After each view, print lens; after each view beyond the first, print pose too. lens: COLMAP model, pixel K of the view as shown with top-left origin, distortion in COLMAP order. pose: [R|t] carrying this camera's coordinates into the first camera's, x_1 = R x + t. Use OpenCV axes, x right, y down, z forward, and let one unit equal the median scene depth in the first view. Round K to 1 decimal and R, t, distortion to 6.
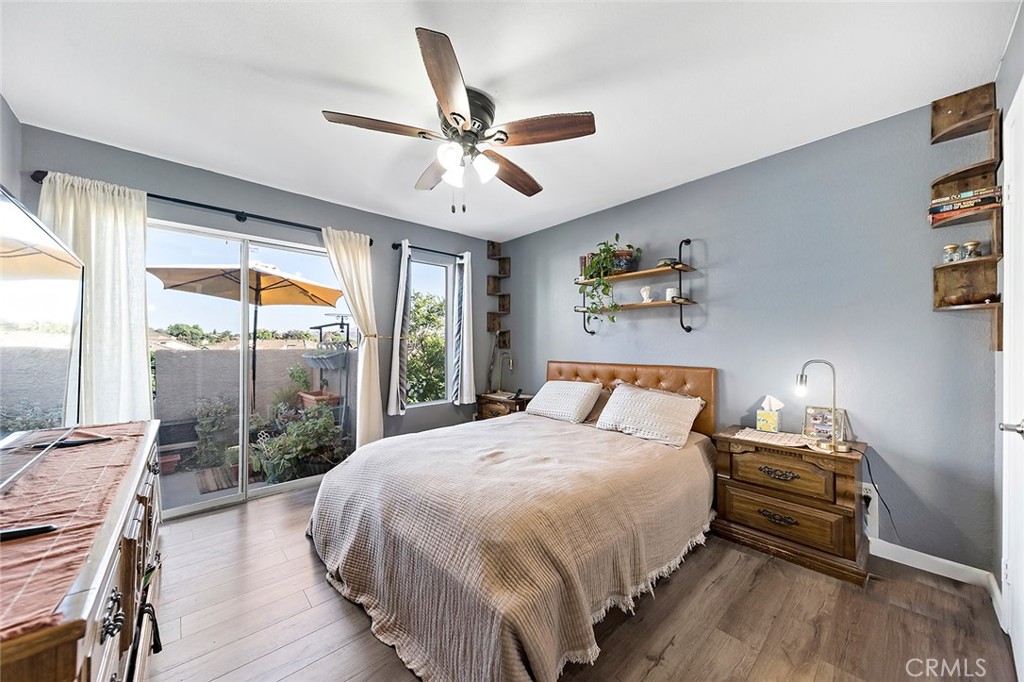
lens RADIAL K [[358.0, 0, 506.4], [0, 358.0, 347.0], [0, 0, 1]] dist [0.007927, -0.001690]
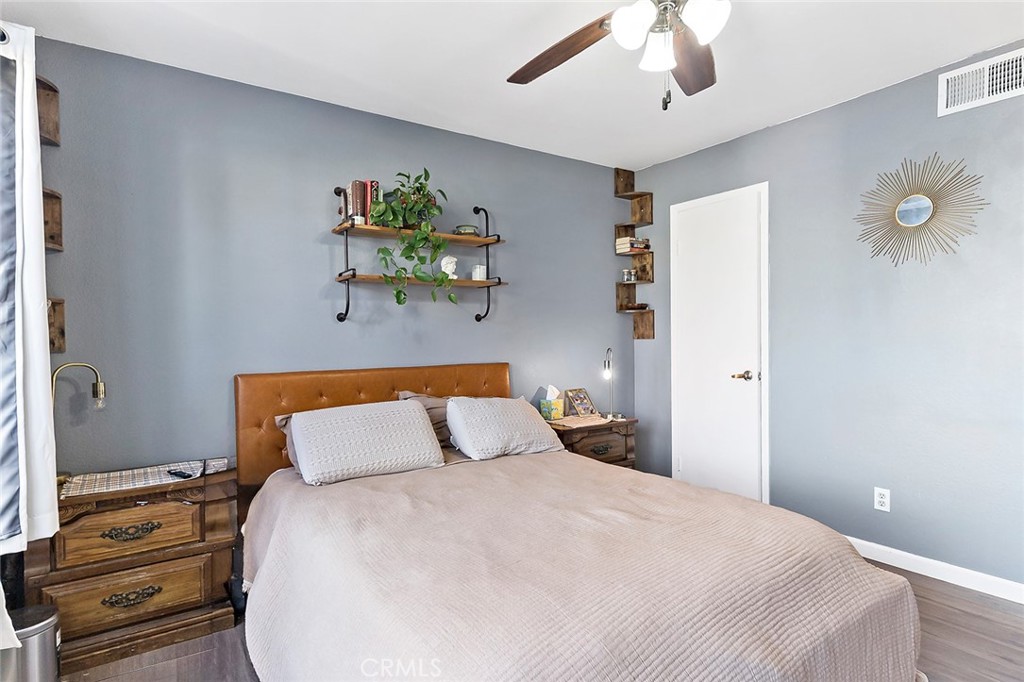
lens RADIAL K [[546.4, 0, 503.0], [0, 546.4, 348.4], [0, 0, 1]] dist [0.027317, -0.007453]
pose [[0.151397, -0.025421, 0.988146, -0.717464], [0.015327, 0.999609, 0.023367, -0.008514], [-0.988354, 0.011608, 0.151727, 0.752694]]
